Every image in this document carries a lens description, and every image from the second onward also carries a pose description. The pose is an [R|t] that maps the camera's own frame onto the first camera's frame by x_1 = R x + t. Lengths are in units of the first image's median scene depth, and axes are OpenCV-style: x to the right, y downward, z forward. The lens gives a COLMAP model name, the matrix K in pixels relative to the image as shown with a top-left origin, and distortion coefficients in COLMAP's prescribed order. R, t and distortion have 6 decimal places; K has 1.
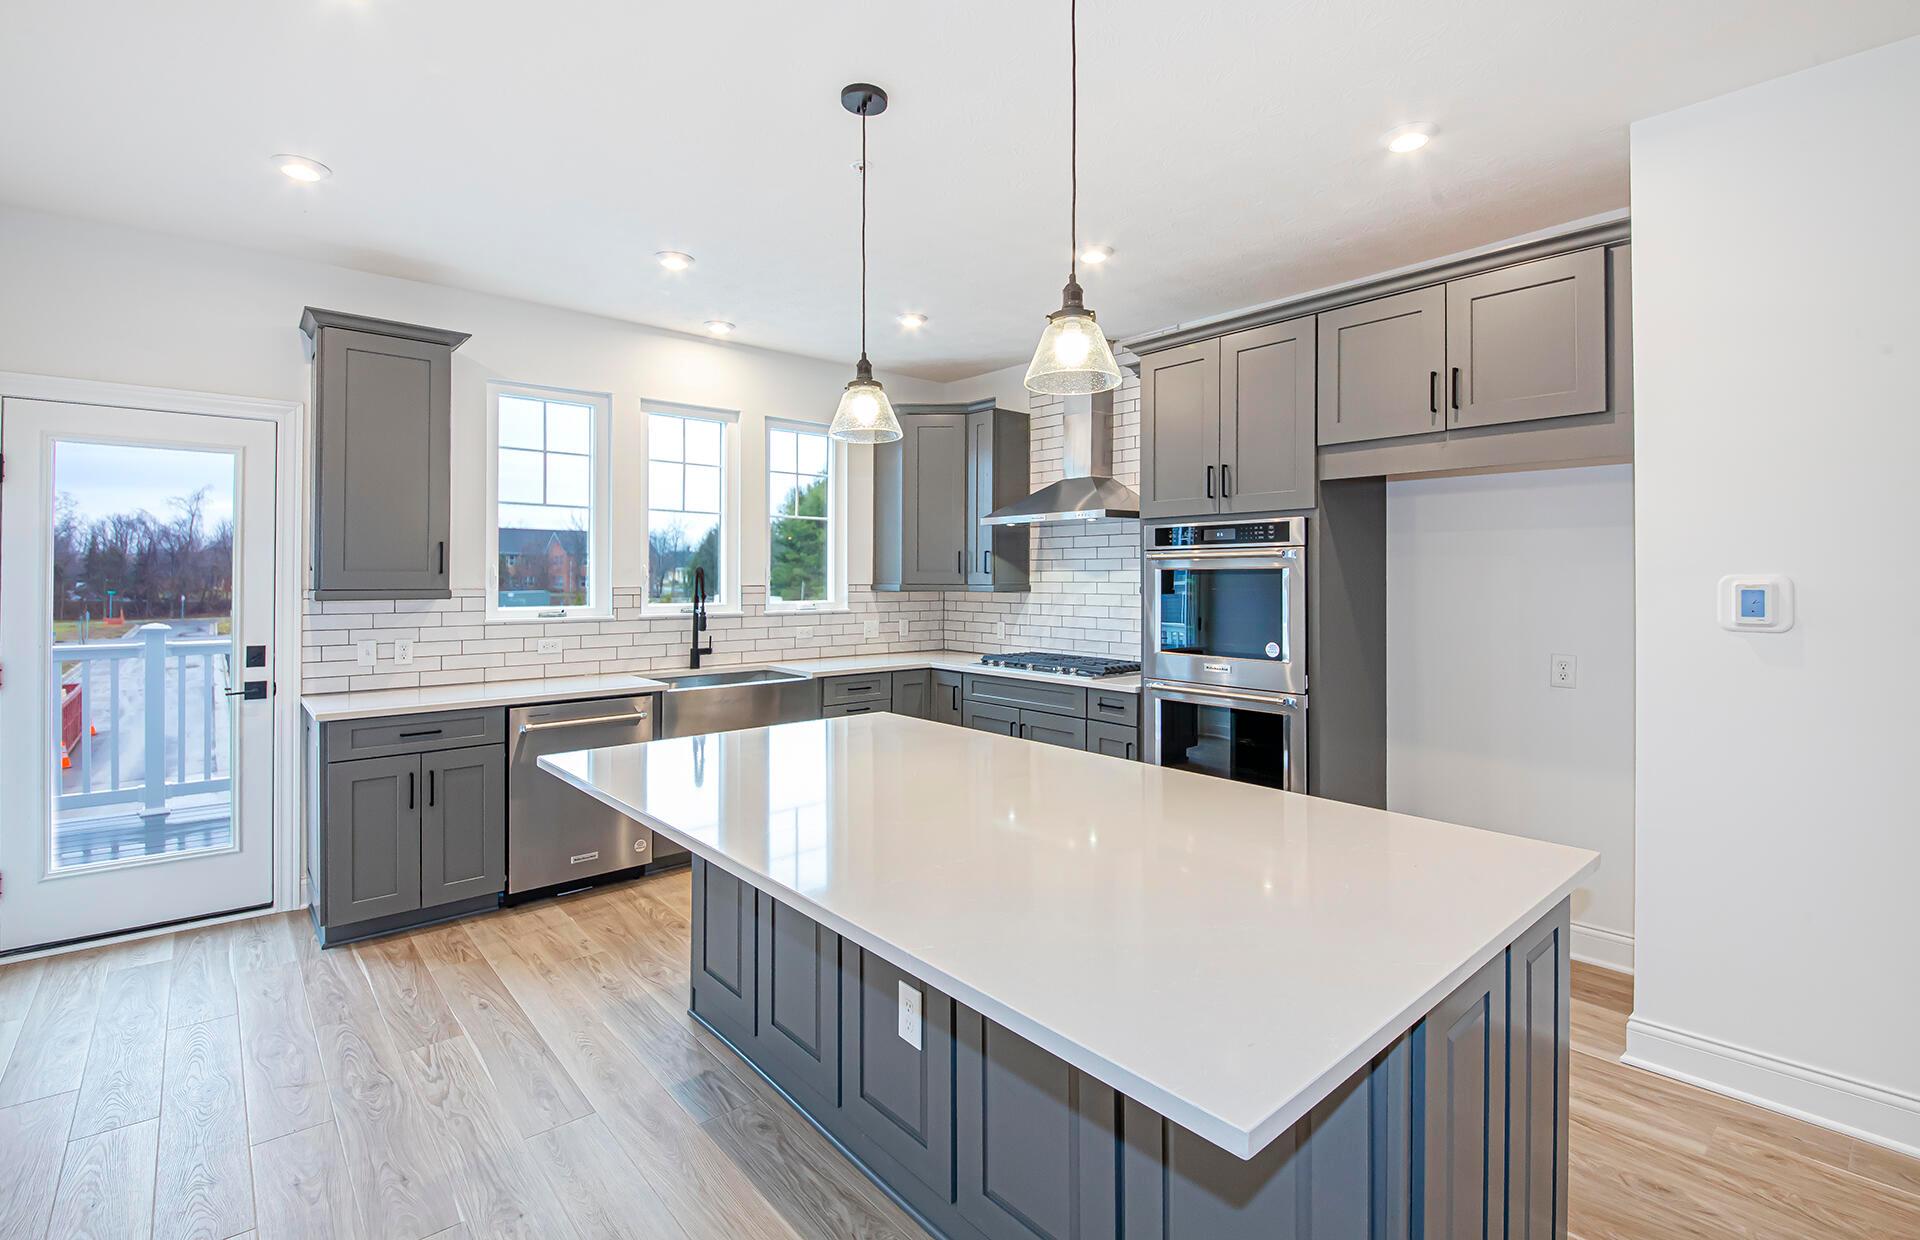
lens RADIAL K [[861.2, 0, 950.5], [0, 861.2, 579.2], [0, 0, 1]] dist [0.000589, -0.000532]
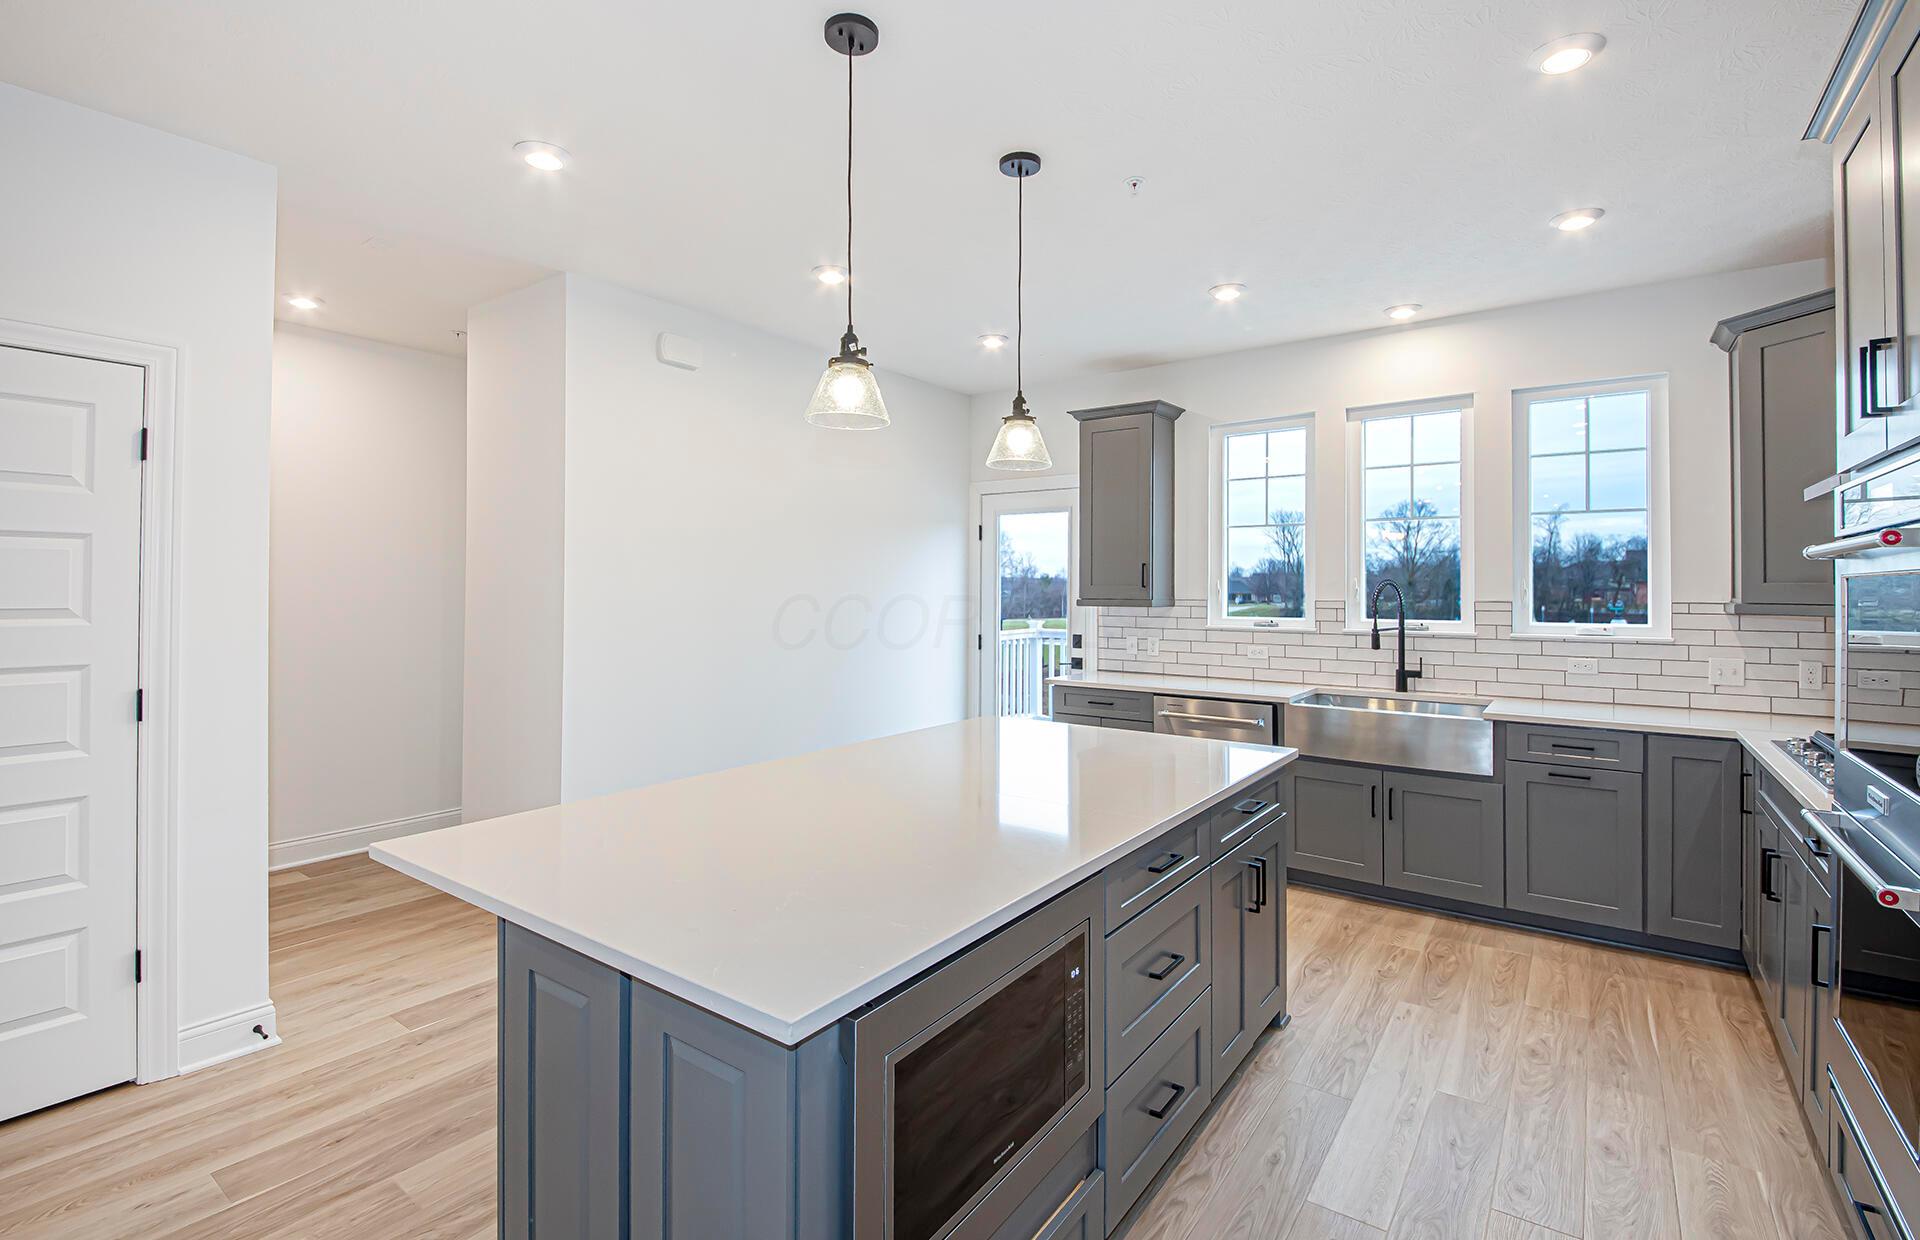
lens RADIAL K [[861.2, 0, 950.5], [0, 861.2, 579.2], [0, 0, 1]] dist [0.000589, -0.000532]
pose [[0.213045, -0.009341, -0.976998, 0.536489], [-0.004714, 0.999933, -0.010588, -0.002987], [0.977031, 0.006861, 0.212986, 0.374330]]
